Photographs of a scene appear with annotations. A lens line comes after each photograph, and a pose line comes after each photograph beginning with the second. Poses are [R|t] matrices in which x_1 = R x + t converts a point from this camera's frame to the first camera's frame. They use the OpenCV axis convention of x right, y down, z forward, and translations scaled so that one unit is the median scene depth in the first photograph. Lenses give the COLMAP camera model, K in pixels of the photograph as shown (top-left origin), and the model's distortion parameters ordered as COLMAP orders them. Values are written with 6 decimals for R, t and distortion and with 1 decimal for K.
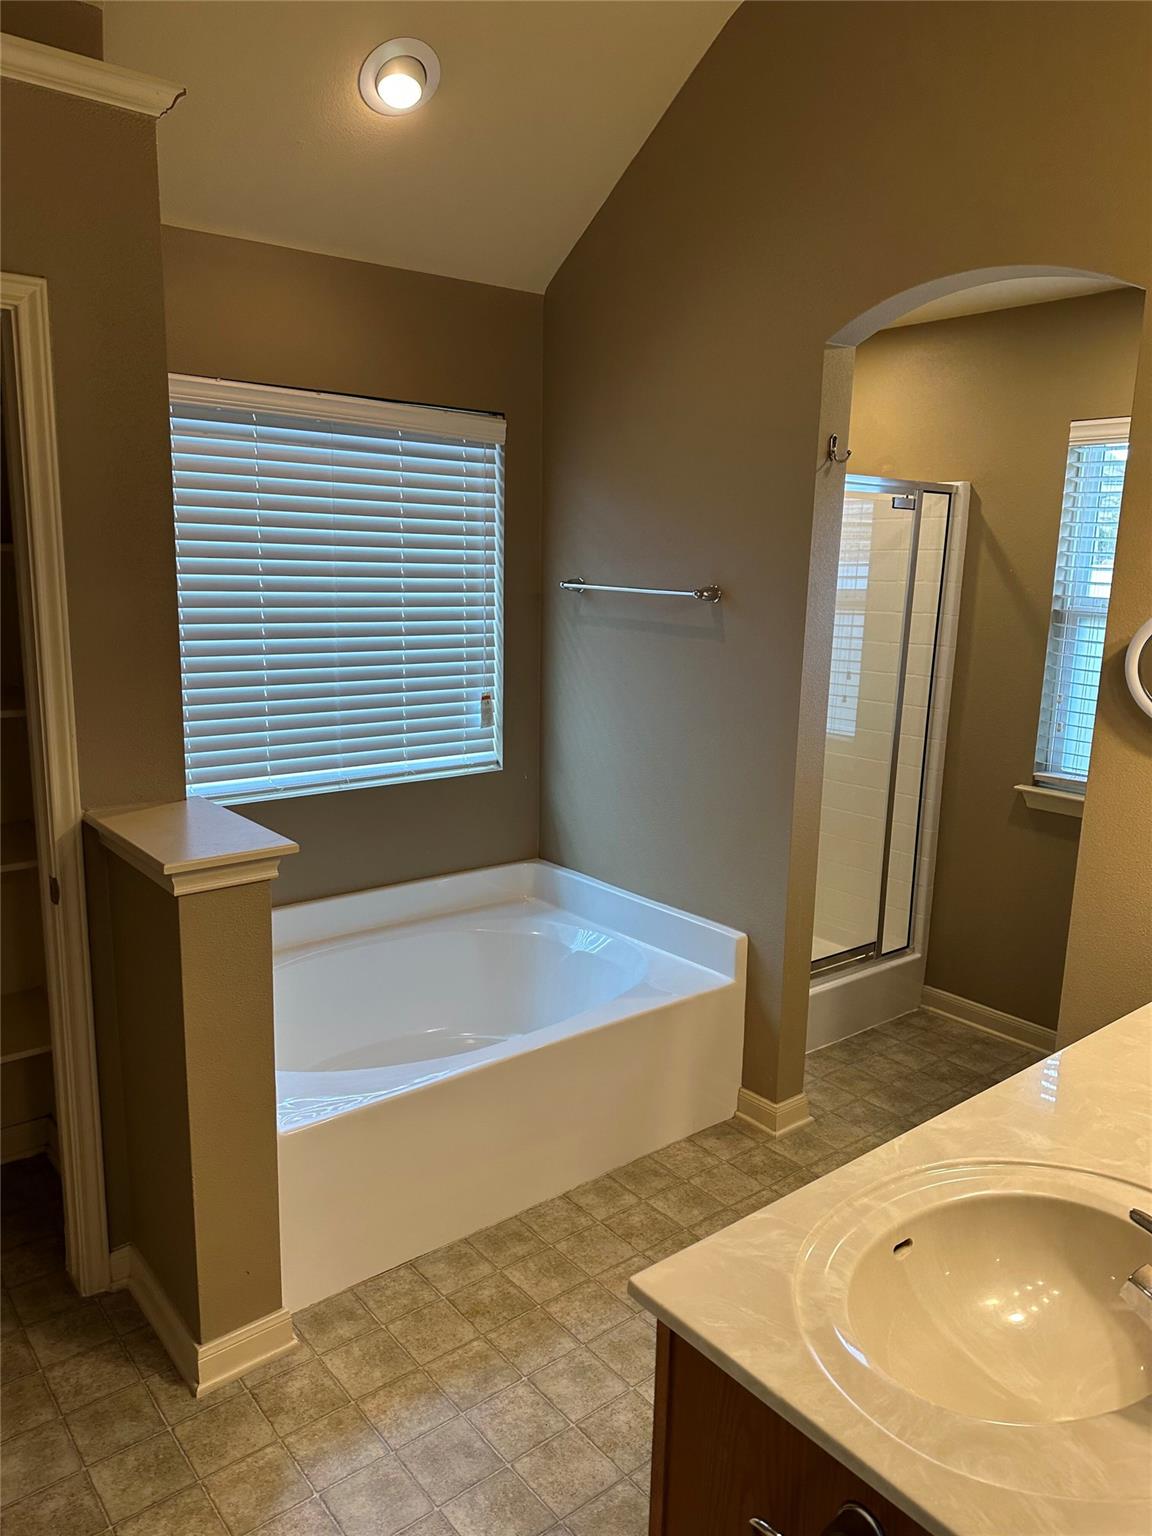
lens RADIAL K [[1066.1, 0, 573.1], [0, 1066.1, 770.0], [0, 0, 1]] dist [0.039500, -0.054349]
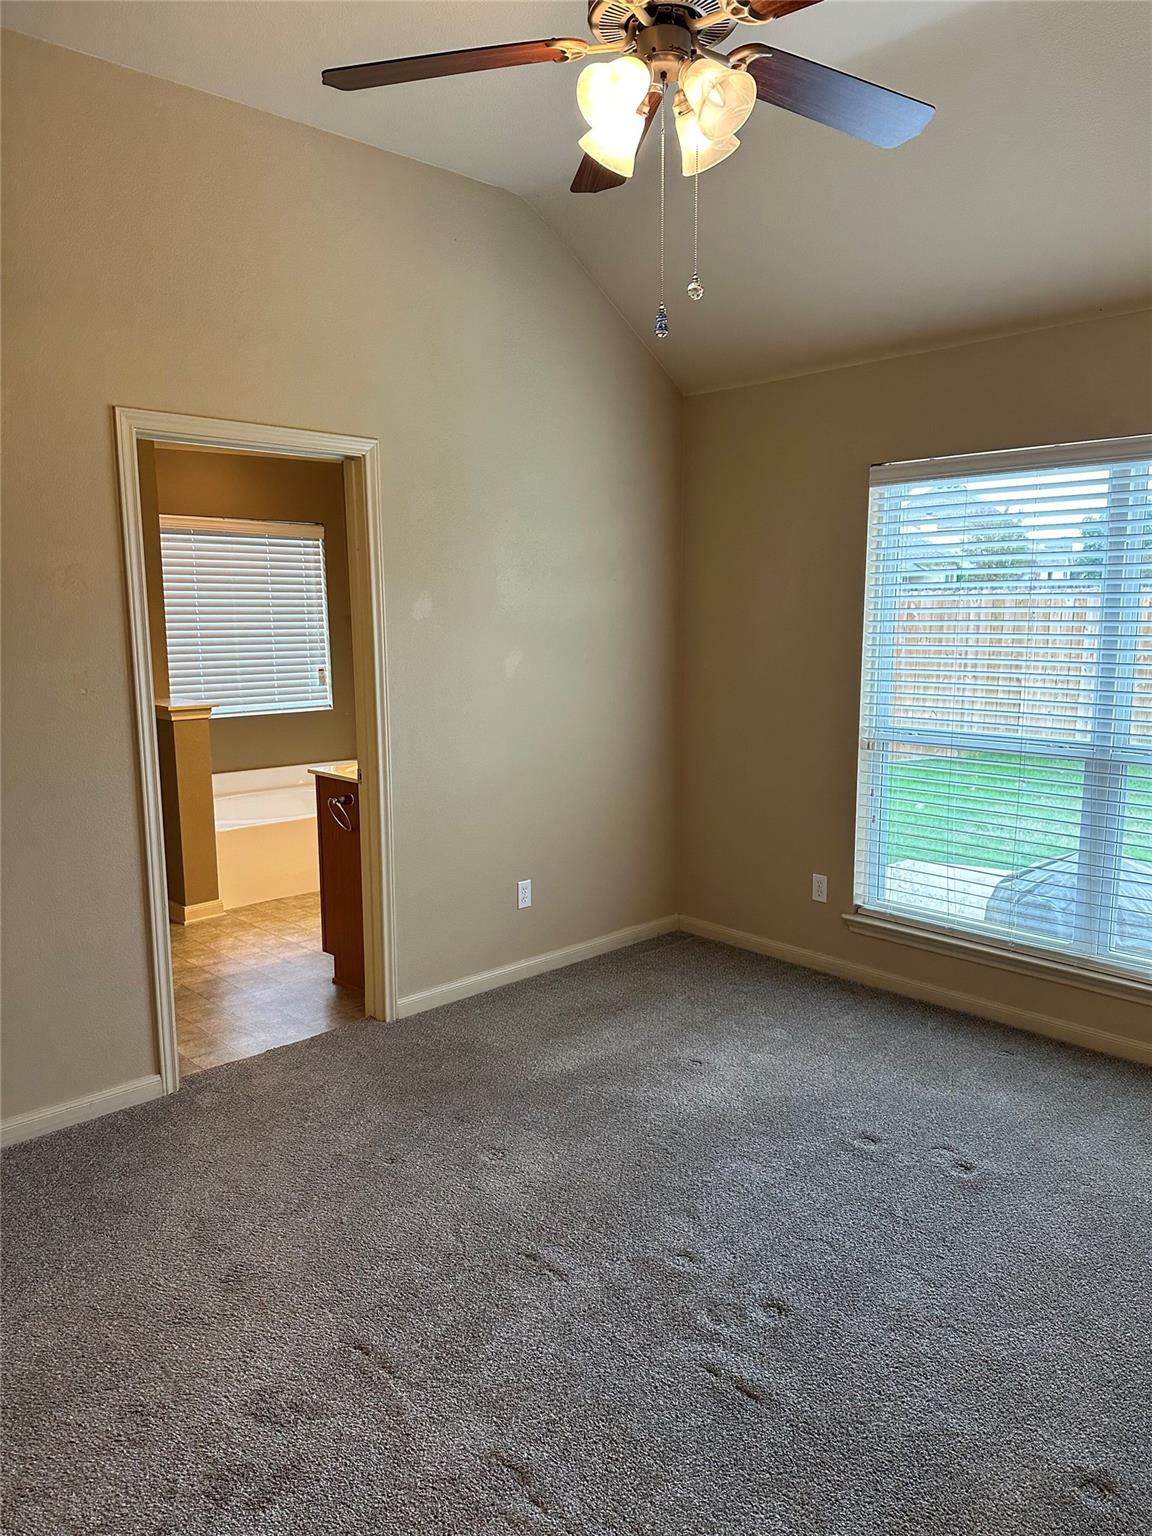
lens RADIAL K [[1066.1, 0, 570.1], [0, 1066.1, 769.8], [0, 0, 1]] dist [0.039500, -0.054349]
pose [[0.997168, -0.042322, 0.062172, 0.237658], [0.046275, 0.996902, -0.063594, 0.254466], [-0.059288, 0.066291, 0.996037, -0.918903]]
